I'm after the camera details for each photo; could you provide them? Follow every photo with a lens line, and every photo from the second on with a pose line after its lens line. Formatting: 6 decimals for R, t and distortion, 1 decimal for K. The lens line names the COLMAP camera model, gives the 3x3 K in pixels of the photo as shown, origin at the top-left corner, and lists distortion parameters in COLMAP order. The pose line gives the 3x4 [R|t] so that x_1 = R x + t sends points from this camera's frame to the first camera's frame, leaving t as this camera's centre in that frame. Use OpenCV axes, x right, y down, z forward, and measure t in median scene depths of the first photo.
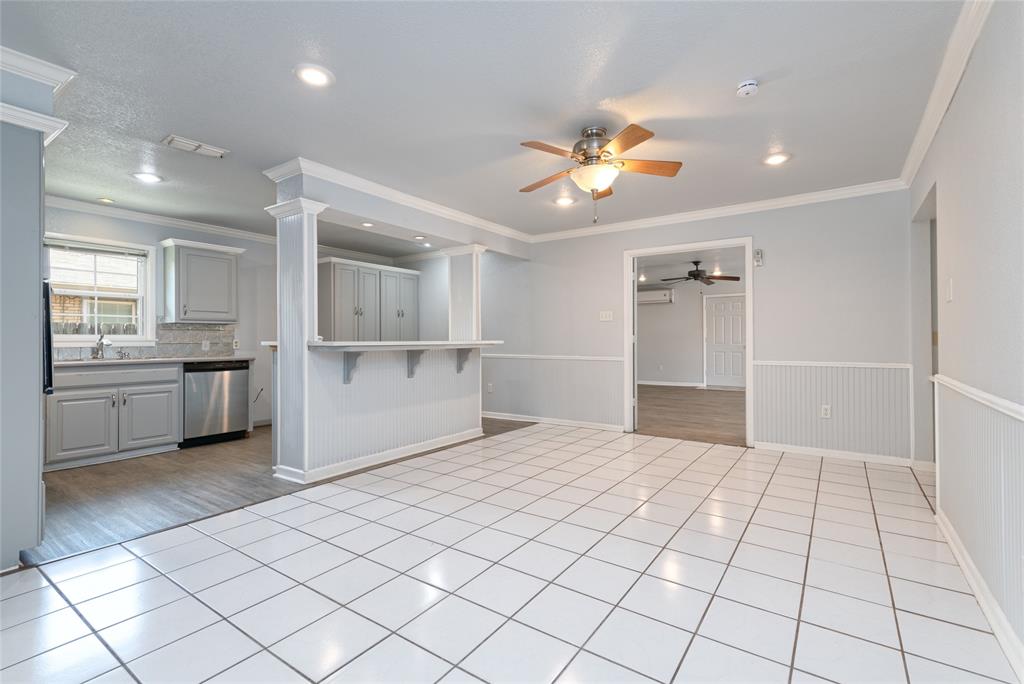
lens RADIAL K [[458.6, 0, 510.5], [0, 458.6, 340.8], [0, 0, 1]] dist [0.002334, -0.000686]
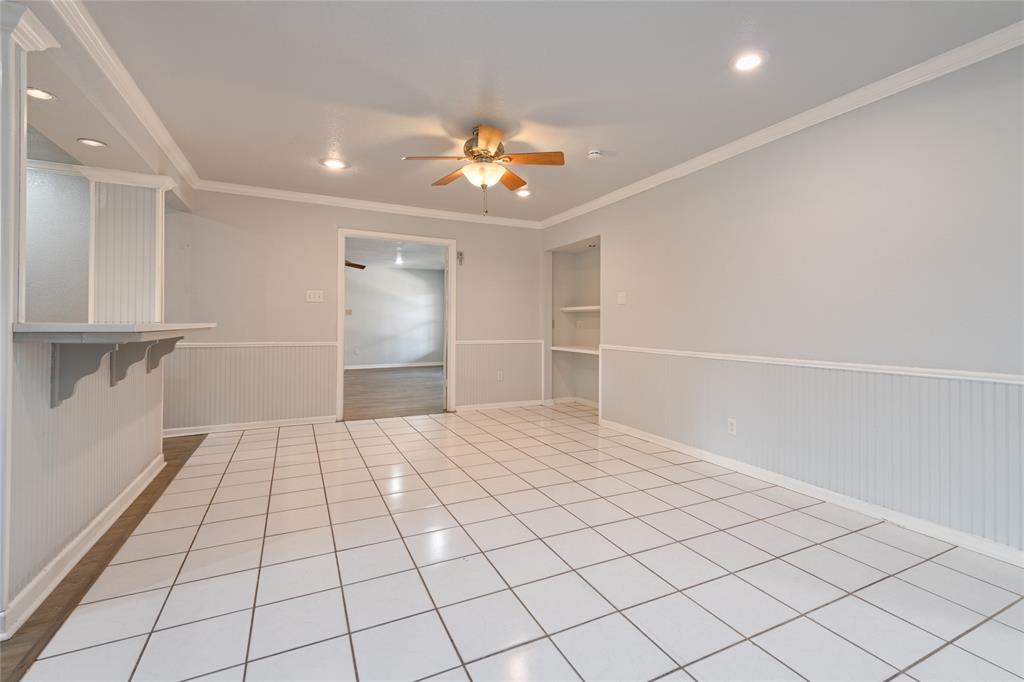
lens RADIAL K [[458.6, 0, 512.3], [0, 458.6, 336.2], [0, 0, 1]] dist [0.002334, -0.000686]
pose [[0.488853, -0.018087, 0.872178, -0.458396], [-0.004244, 0.999724, 0.023111, 0.001872], [-0.872356, -0.014999, 0.488642, 0.268201]]
